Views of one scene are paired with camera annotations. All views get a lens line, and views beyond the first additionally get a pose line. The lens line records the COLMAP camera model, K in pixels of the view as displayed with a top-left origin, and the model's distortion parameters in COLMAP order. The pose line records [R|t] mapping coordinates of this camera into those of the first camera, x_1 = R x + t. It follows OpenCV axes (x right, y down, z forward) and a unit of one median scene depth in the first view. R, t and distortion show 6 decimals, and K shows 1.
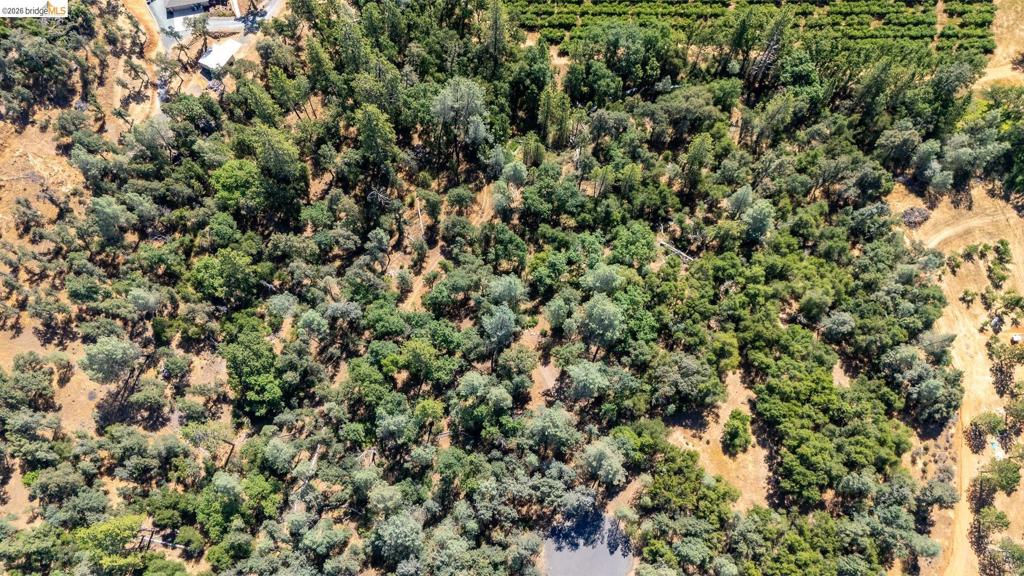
lens RADIAL K [[753.1, 0, 512.0], [0, 753.1, 288.0], [0, 0, 1]] dist [0.070305, -0.066999]
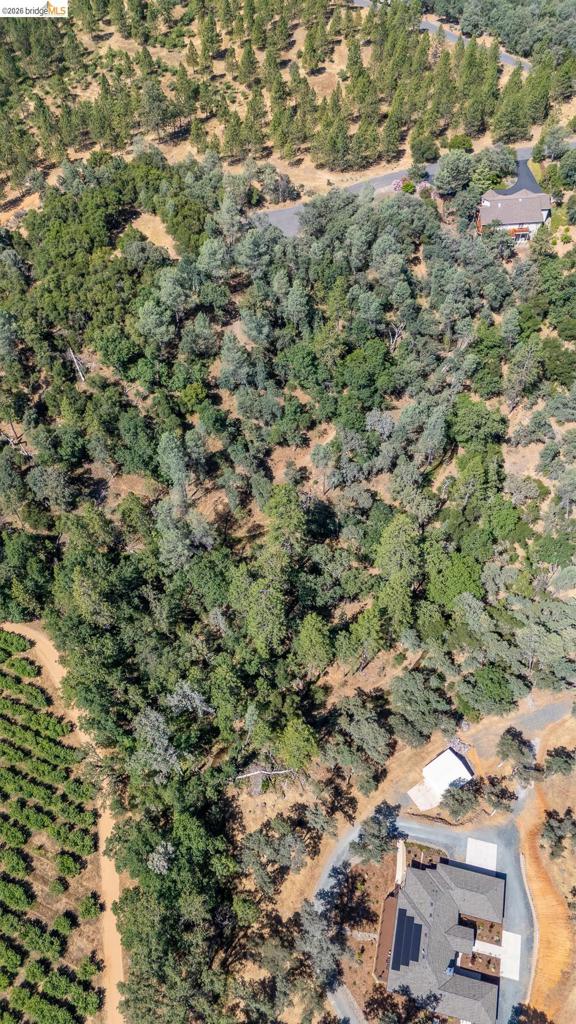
lens RADIAL K [[753.1, 0, 288.0], [0, 753.1, 512.0], [0, 0, 1]] dist [0.070305, -0.066999]
pose [[-0.911508, -0.325236, 0.251744, -0.396923], [0.398336, -0.545747, 0.737217, -0.840767], [-0.102381, 0.772258, 0.627006, 0.434538]]
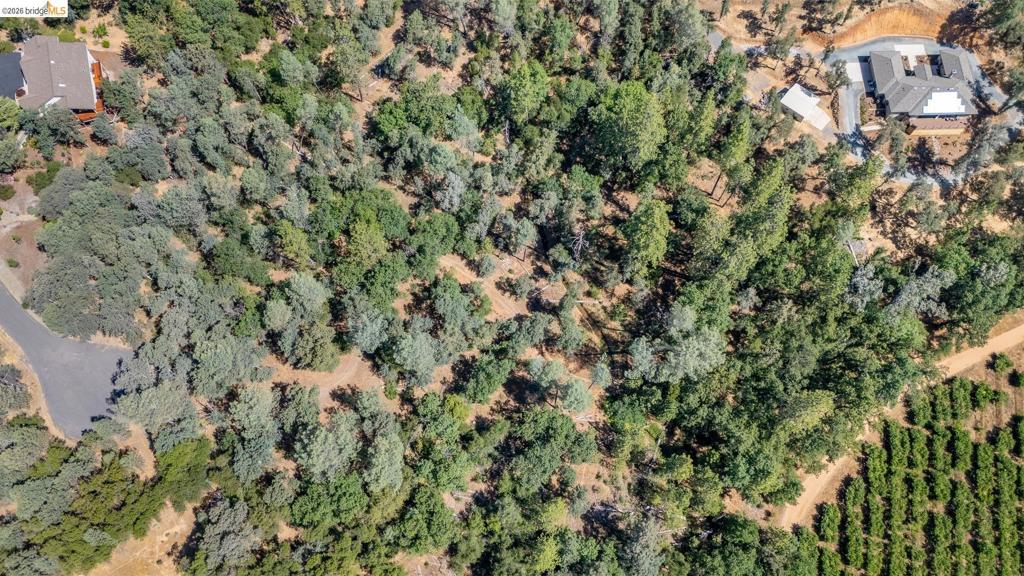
lens RADIAL K [[753.1, 0, 512.0], [0, 753.1, 288.0], [0, 0, 1]] dist [0.070305, -0.066999]
pose [[-0.188329, 0.918927, -0.346563, 0.179582], [-0.931547, -0.055379, 0.359379, -0.358272], [0.311051, 0.390521, 0.866453, 0.274973]]
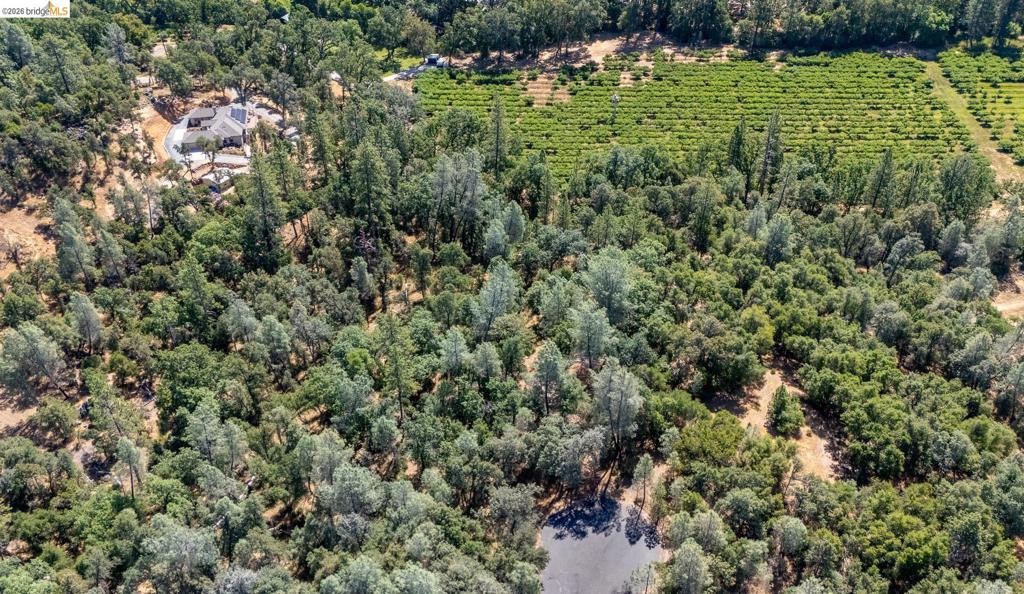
lens RADIAL K [[857.6, 0, 498.3], [0, 857.6, 328.5], [0, 0, 1]] dist [0.110872, -0.166844]
pose [[0.999365, 0.025933, -0.024419, 0.015611], [-0.035047, 0.838366, -0.543980, 0.539934], [0.006365, 0.544491, 0.838743, 0.165759]]
